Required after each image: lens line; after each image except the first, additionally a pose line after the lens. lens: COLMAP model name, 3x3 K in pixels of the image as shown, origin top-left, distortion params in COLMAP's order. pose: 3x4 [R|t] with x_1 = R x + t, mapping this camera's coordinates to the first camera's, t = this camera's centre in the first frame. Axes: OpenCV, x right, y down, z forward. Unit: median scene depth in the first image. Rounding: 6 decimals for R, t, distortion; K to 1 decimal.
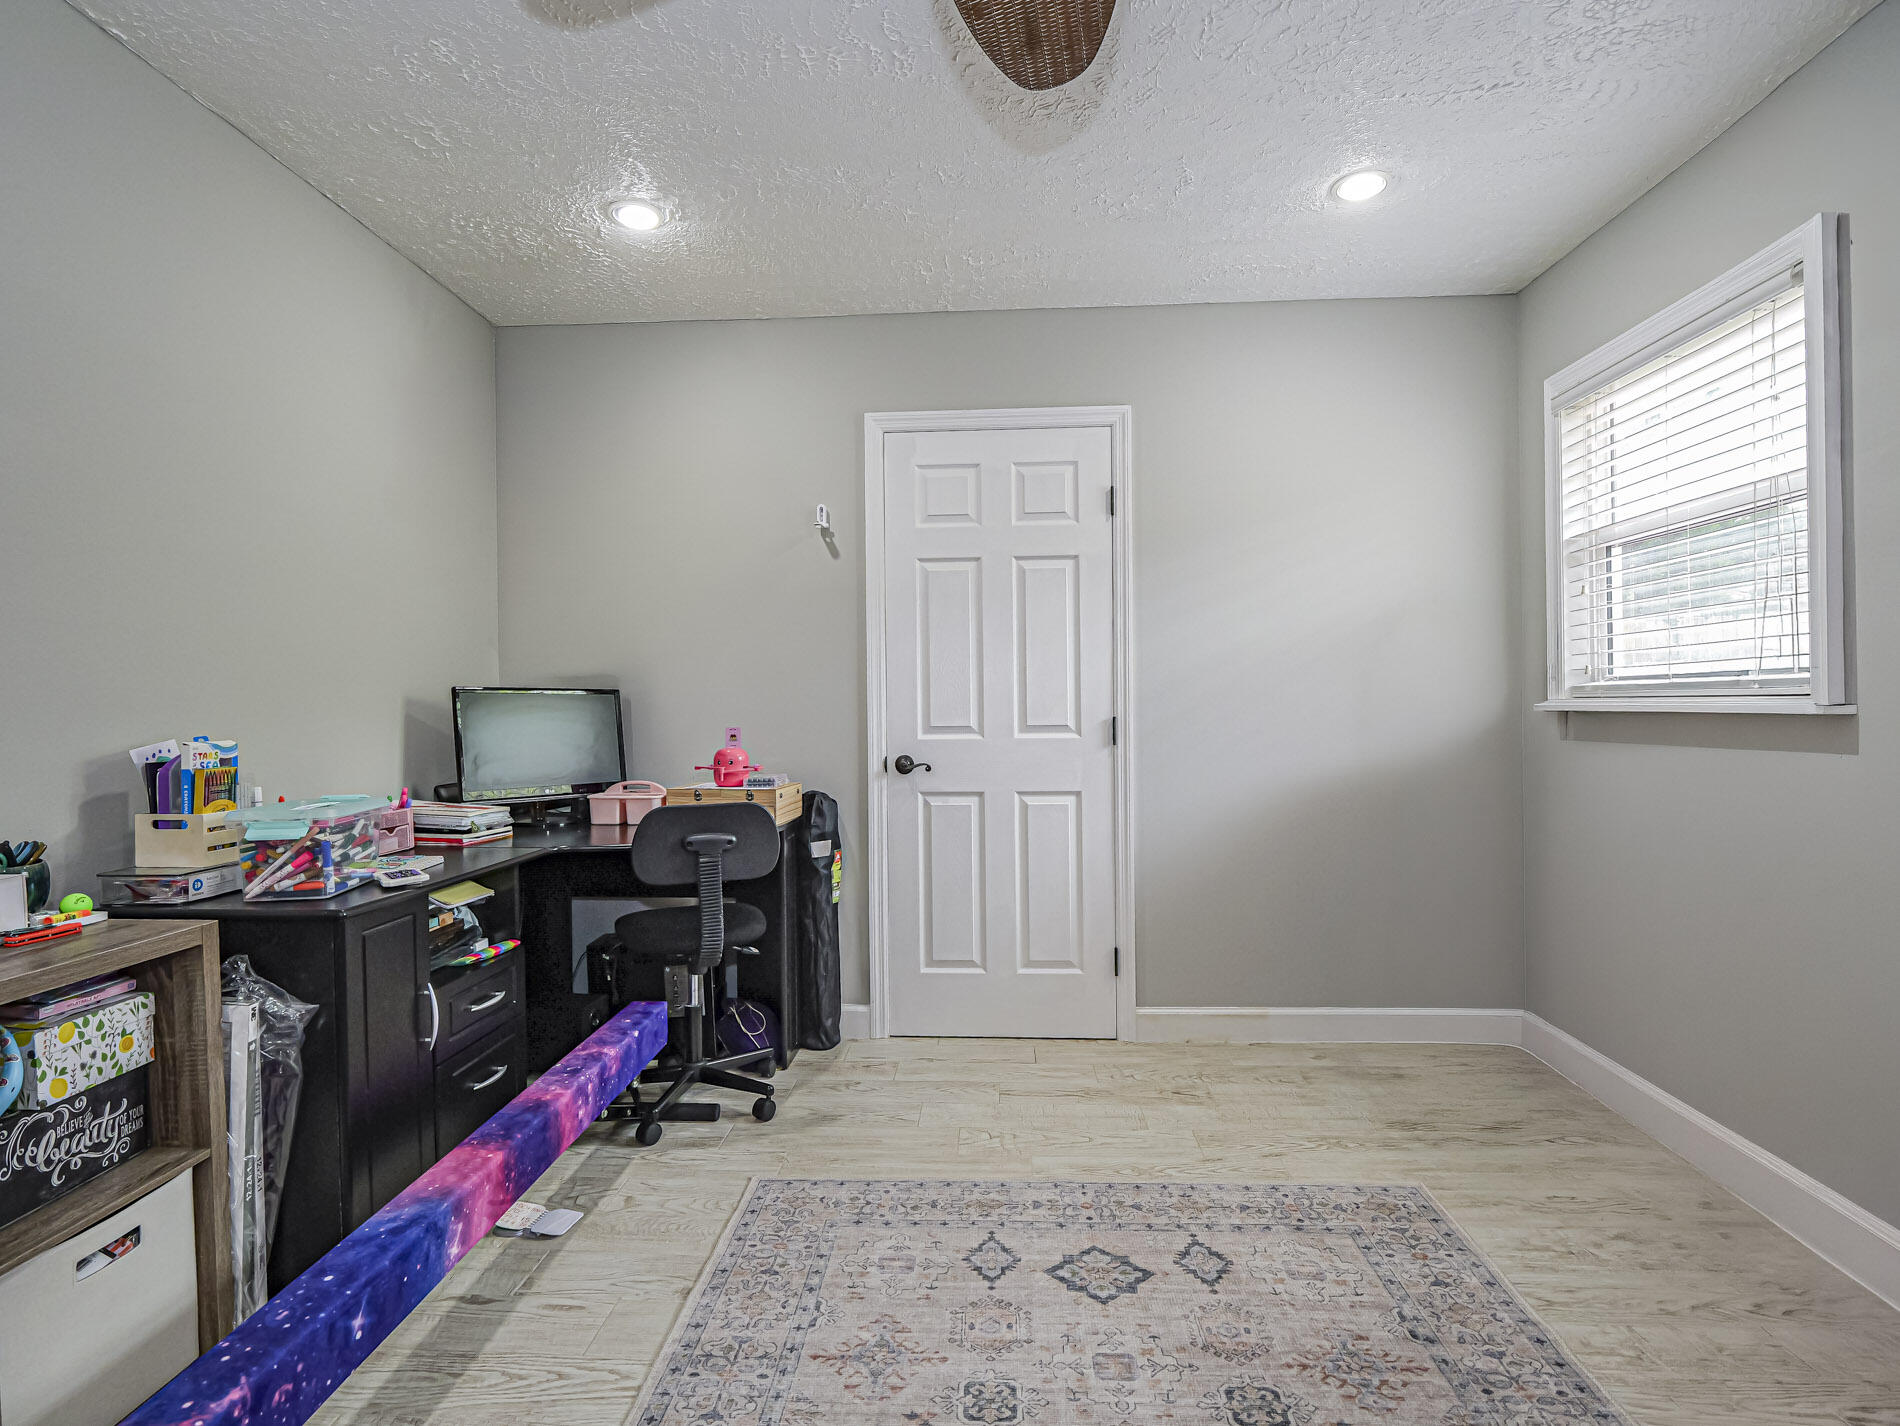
lens RADIAL K [[949.0, 0, 953.6], [0, 949.0, 707.9], [0, 0, 1]] dist [-0.013277, -0.000654]
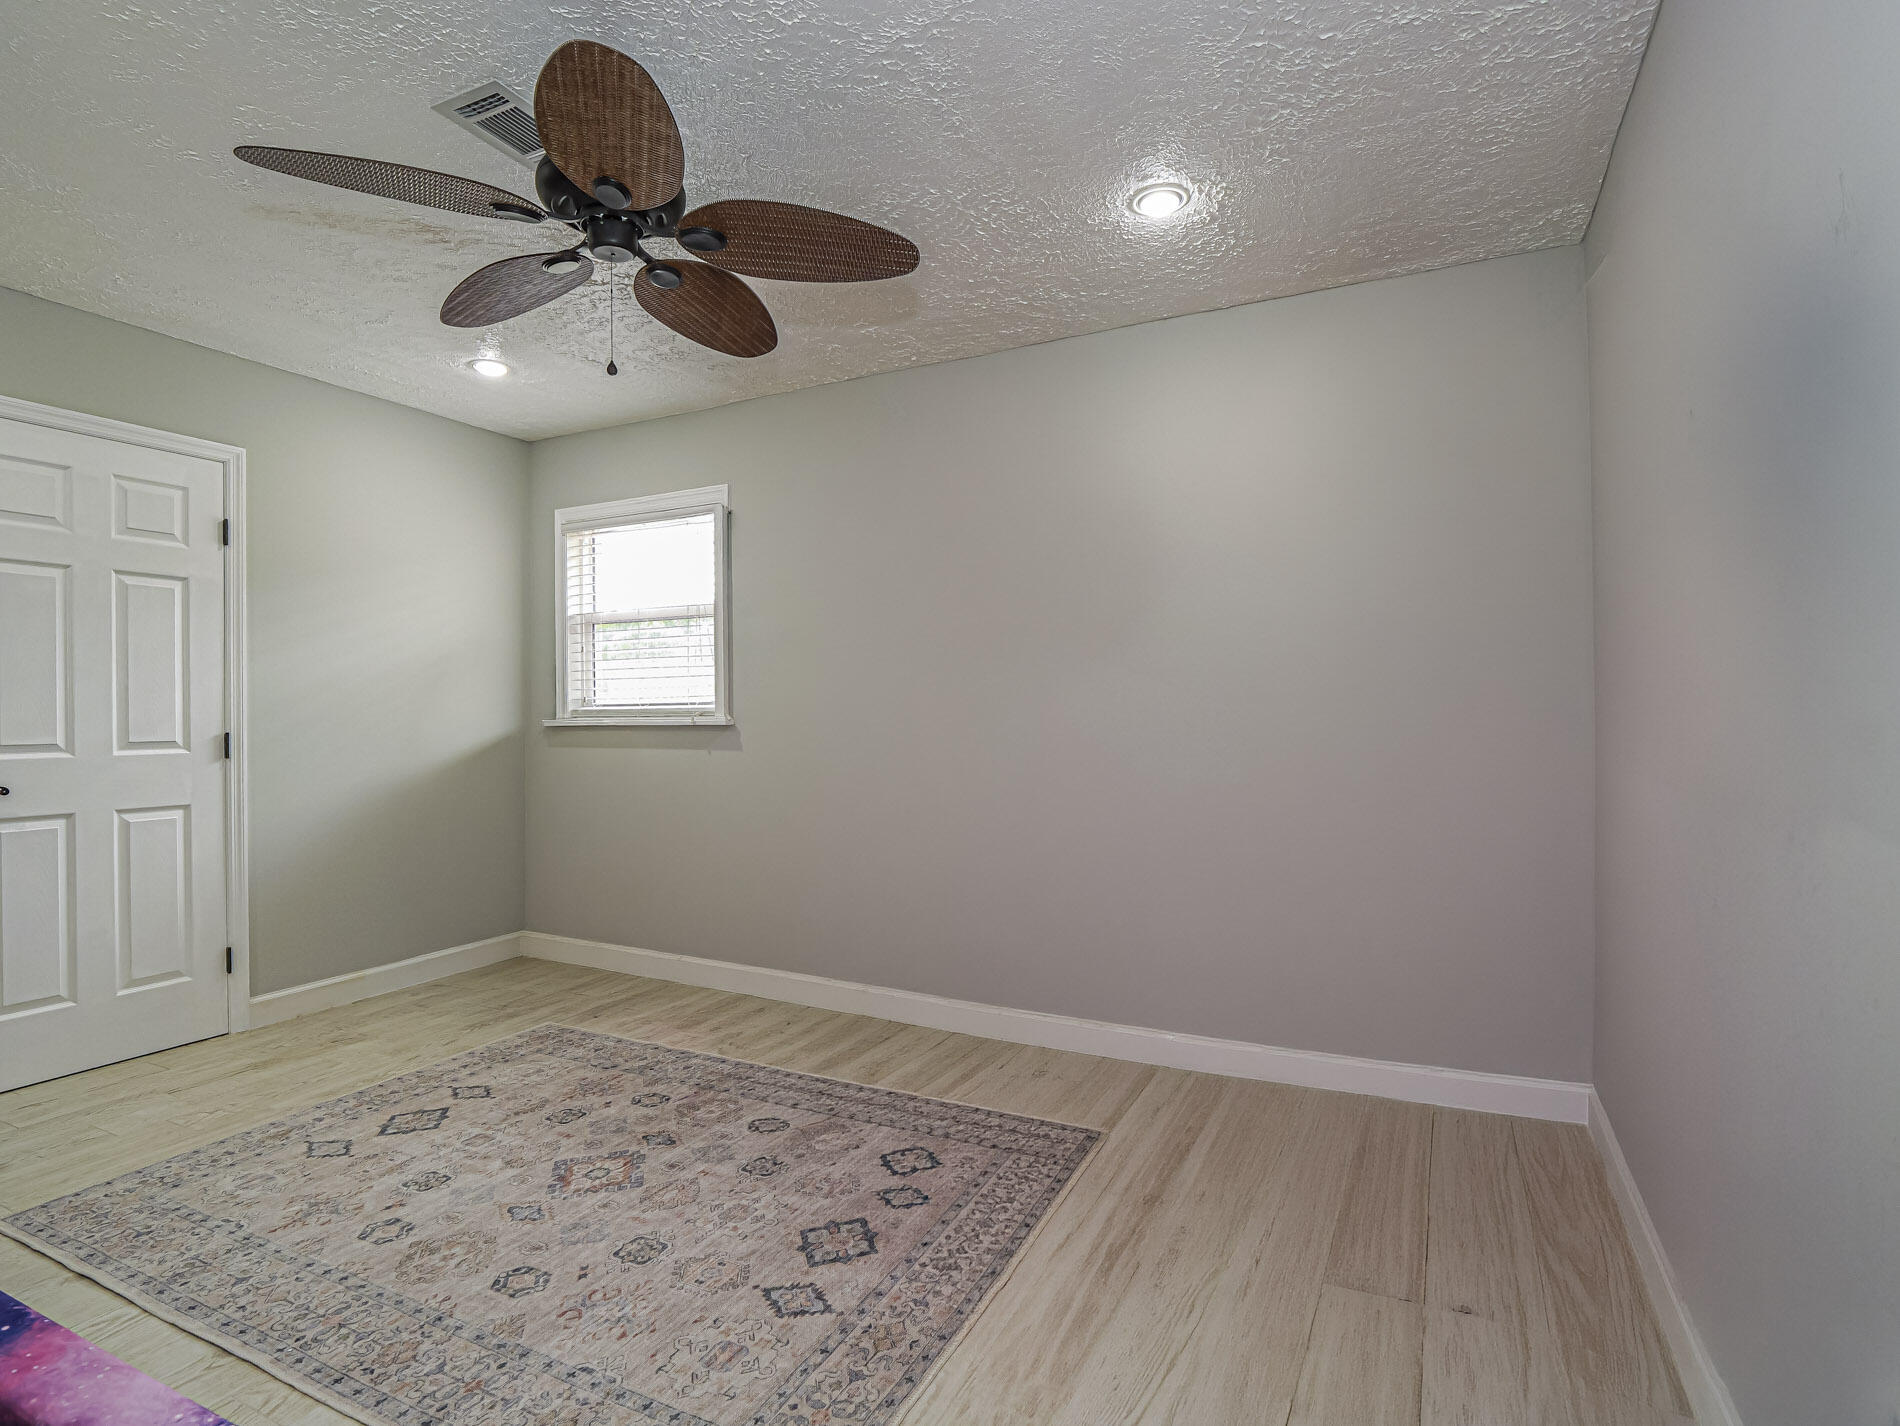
lens RADIAL K [[957.3, 0, 940.6], [0, 957.3, 716.0], [0, 0, 1]] dist [-0.000984, 0.000360]
pose [[0.403340, 0.007723, 0.915018, -0.540076], [0.008162, 0.999894, -0.012038, 0.011174], [-0.915014, 0.012324, 0.403234, -0.193895]]
